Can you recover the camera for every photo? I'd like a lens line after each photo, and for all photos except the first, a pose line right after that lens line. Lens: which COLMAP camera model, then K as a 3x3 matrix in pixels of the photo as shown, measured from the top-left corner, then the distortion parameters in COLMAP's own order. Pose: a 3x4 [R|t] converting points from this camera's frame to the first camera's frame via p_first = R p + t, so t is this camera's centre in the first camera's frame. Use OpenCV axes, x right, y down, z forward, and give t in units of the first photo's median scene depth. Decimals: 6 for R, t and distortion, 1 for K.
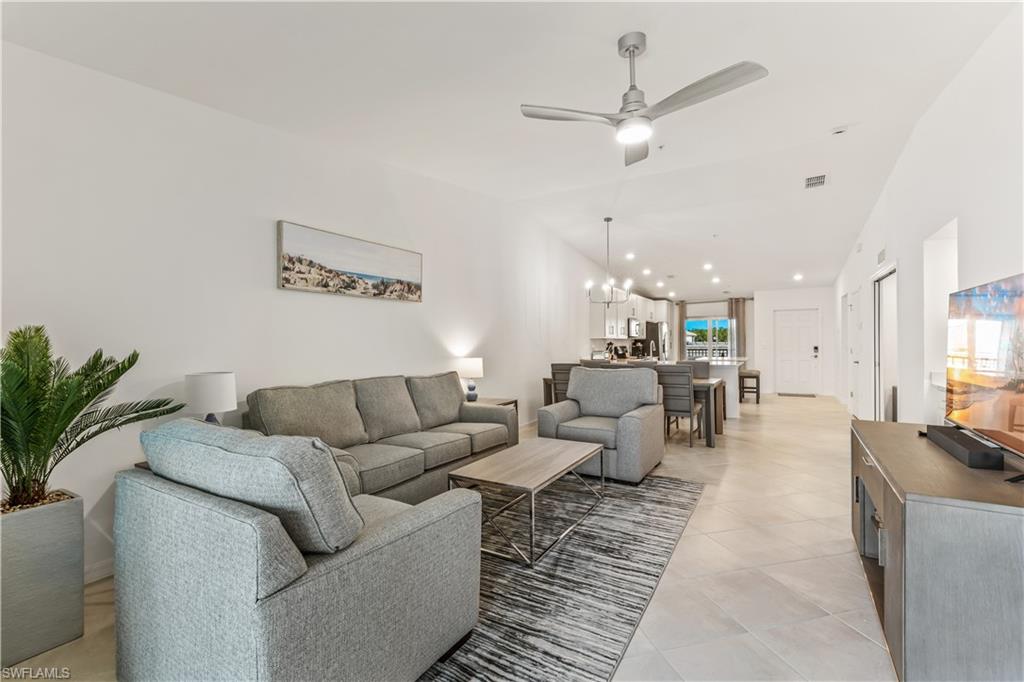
lens RADIAL K [[448.7, 0, 512.0], [0, 448.7, 341.0], [0, 0, 1]] dist [0.002343, 0.000471]
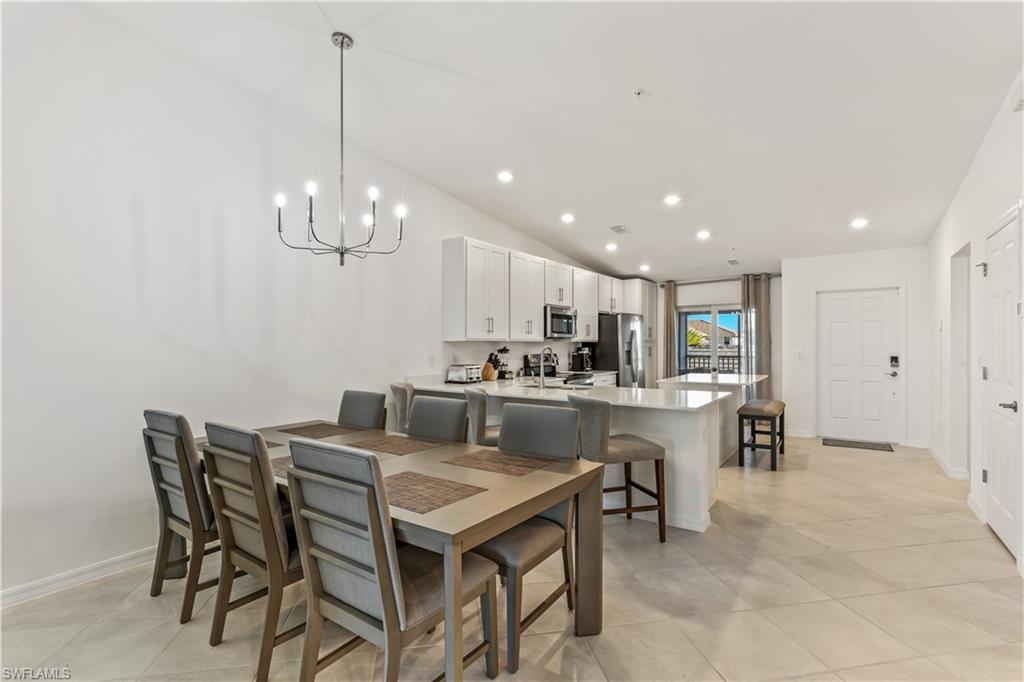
lens RADIAL K [[469.0, 0, 511.4], [0, 469.0, 344.3], [0, 0, 1]] dist [-0.015310, -0.000145]
pose [[0.995937, 0.003772, -0.089974, 0.592445], [-0.003438, 0.999987, 0.003864, -0.006897], [0.089987, -0.003539, 0.995937, 0.890445]]
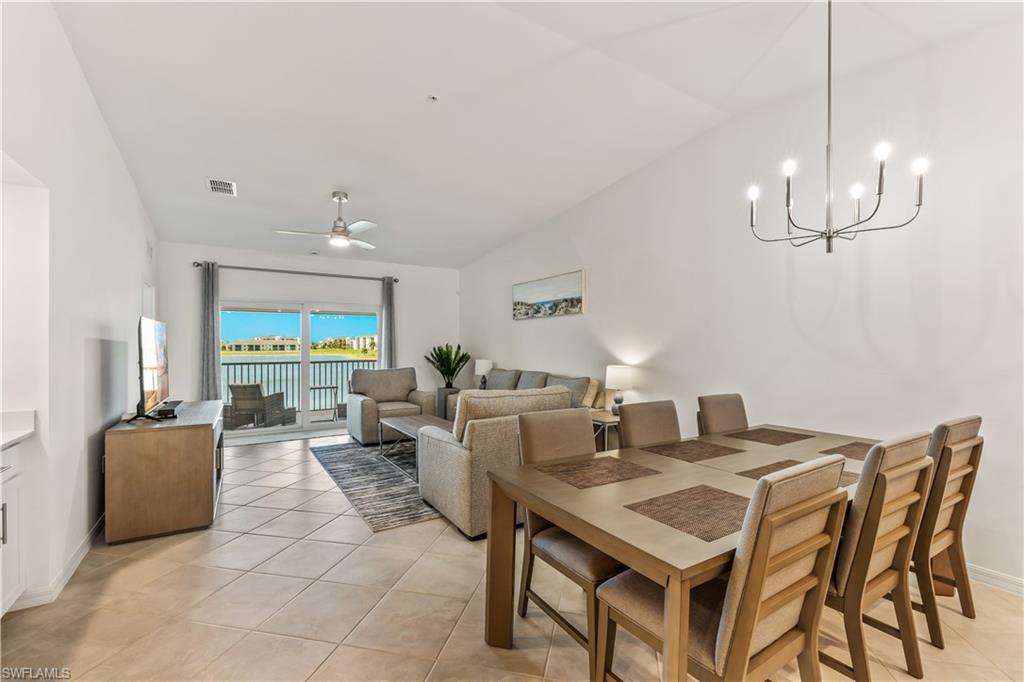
lens RADIAL K [[448.7, 0, 512.0], [0, 448.7, 341.0], [0, 0, 1]] dist [0.002343, 0.000471]
pose [[-0.459923, -0.005112, -0.887944, 0.893600], [0.002828, 0.999970, -0.007221, -0.008183], [0.887954, -0.005832, -0.459894, 1.381426]]
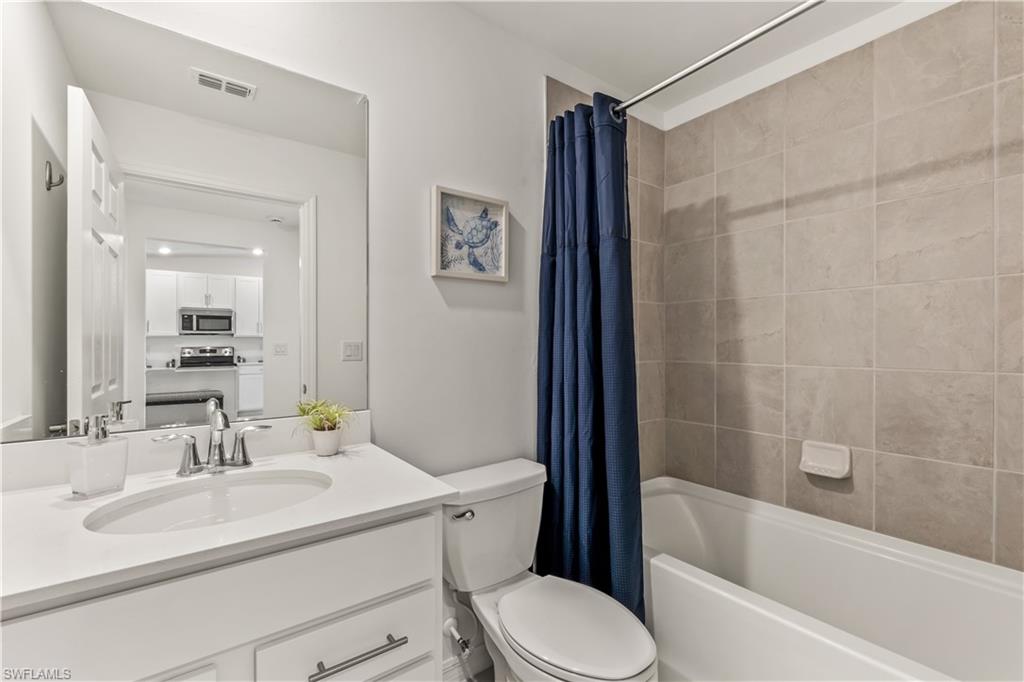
lens RADIAL K [[448.7, 0, 512.0], [0, 448.7, 341.0], [0, 0, 1]] dist [0.002343, 0.000471]
pose [[0.919633, -0.001584, -0.392775, 2.264981], [0.000921, 0.999998, -0.001876, 0.008025], [0.392778, 0.001364, 0.919632, 1.197861]]
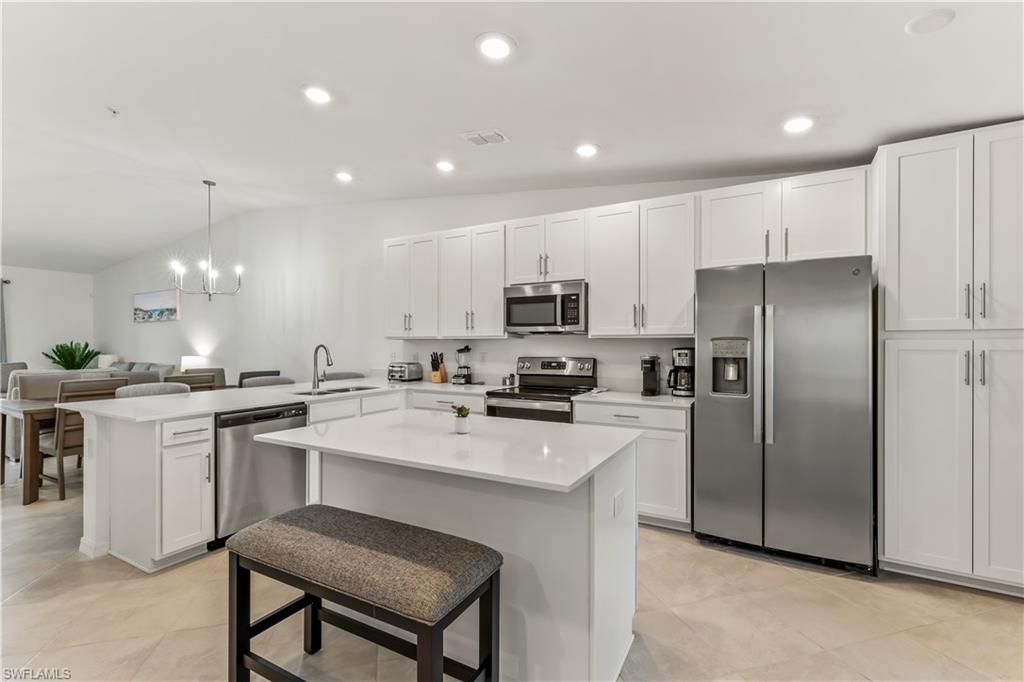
lens RADIAL K [[448.7, 0, 512.0], [0, 448.7, 341.0], [0, 0, 1]] dist [0.002343, 0.000471]
pose [[0.022975, -0.000433, -0.999736, 1.438843], [0.003865, 0.999992, -0.000344, -0.005018], [0.999729, -0.003856, 0.022976, 2.182331]]
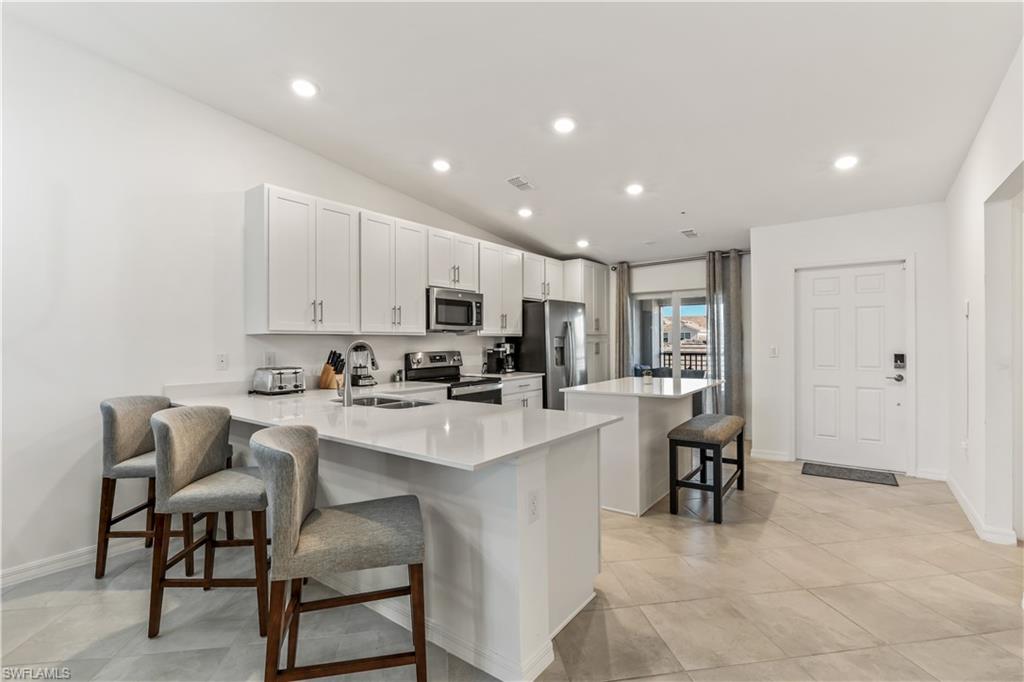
lens RADIAL K [[458.8, 0, 512.0], [0, 458.8, 341.0], [0, 0, 1]] dist [-0.017533, -0.000269]
pose [[0.993672, 0.001265, -0.112310, 0.850463], [-0.000915, 0.999995, 0.003169, -0.001419], [0.112313, -0.003046, 0.993668, 1.257424]]
